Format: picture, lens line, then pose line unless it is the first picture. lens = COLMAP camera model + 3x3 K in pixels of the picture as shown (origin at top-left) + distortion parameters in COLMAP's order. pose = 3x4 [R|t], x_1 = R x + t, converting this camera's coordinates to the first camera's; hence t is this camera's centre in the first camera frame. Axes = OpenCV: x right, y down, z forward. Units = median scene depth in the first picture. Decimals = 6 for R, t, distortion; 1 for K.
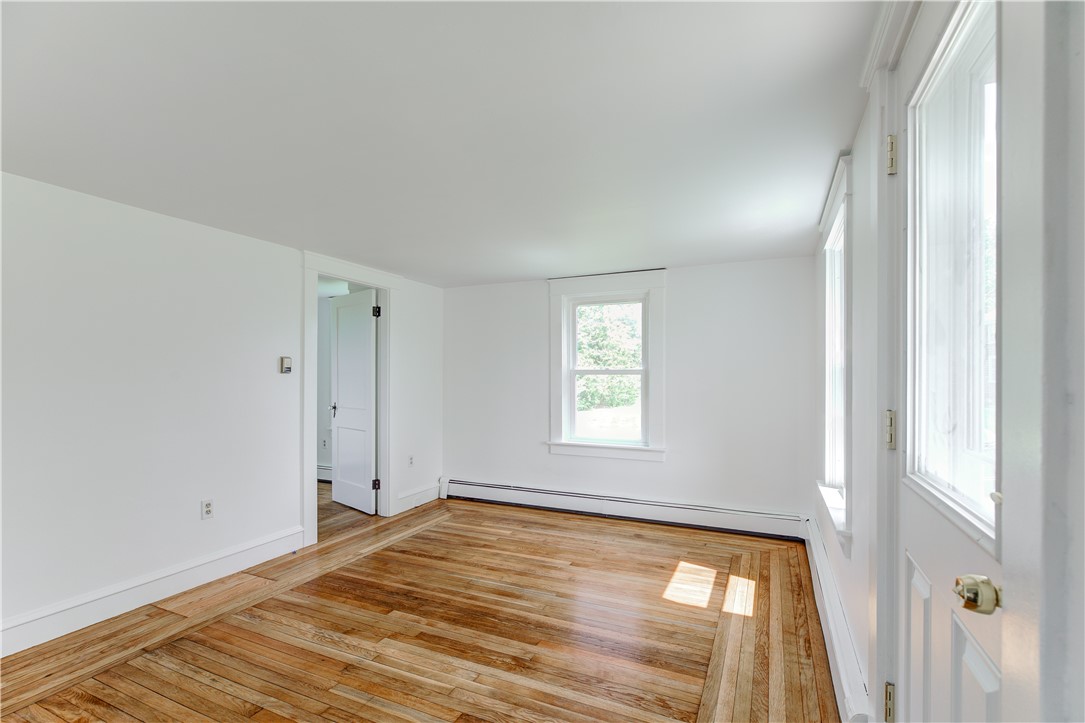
lens RADIAL K [[507.9, 0, 544.0], [0, 507.9, 383.0], [0, 0, 1]] dist [-0.003694, -0.000600]
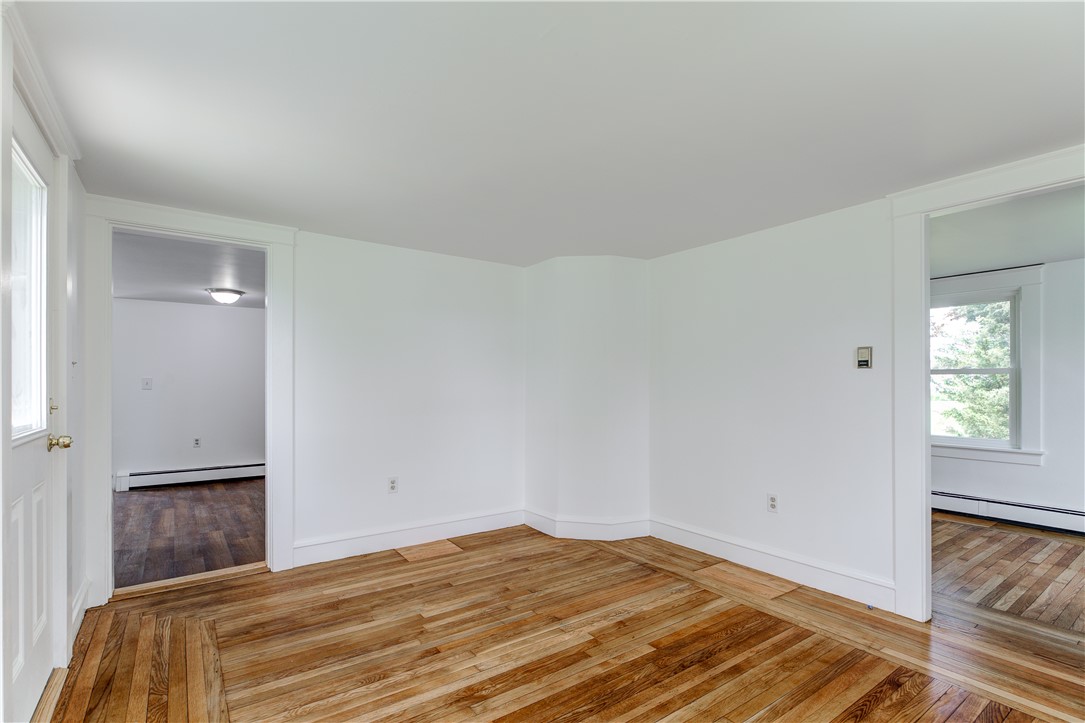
lens RADIAL K [[507.9, 0, 544.0], [0, 507.9, 383.0], [0, 0, 1]] dist [-0.003694, -0.000600]
pose [[-0.496128, -0.003405, -0.868242, 0.527462], [-0.013049, 0.999909, 0.003535, 0.007152], [0.868151, 0.013084, -0.496128, 1.250070]]
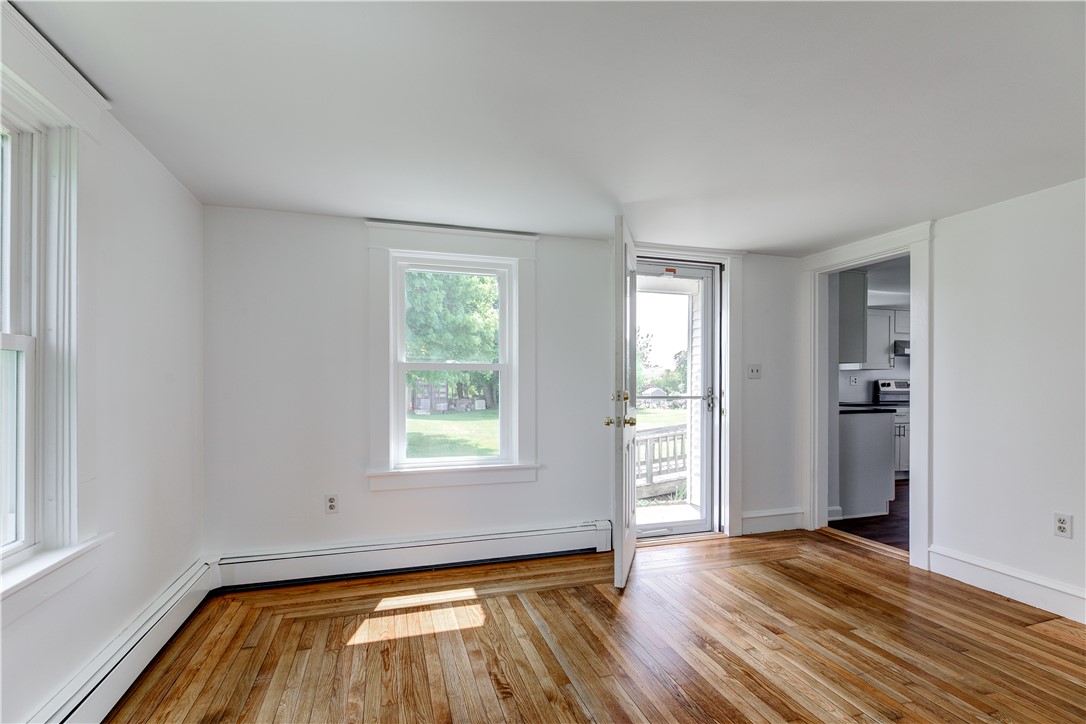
lens RADIAL K [[508.4, 0, 544.5], [0, 508.4, 383.5], [0, 0, 1]] dist [-0.003694, -0.000600]
pose [[-0.674898, -0.003317, 0.737904, -0.487139], [0.006812, 0.999919, 0.010726, 0.007861], [-0.737880, 0.012265, -0.674821, 1.578581]]
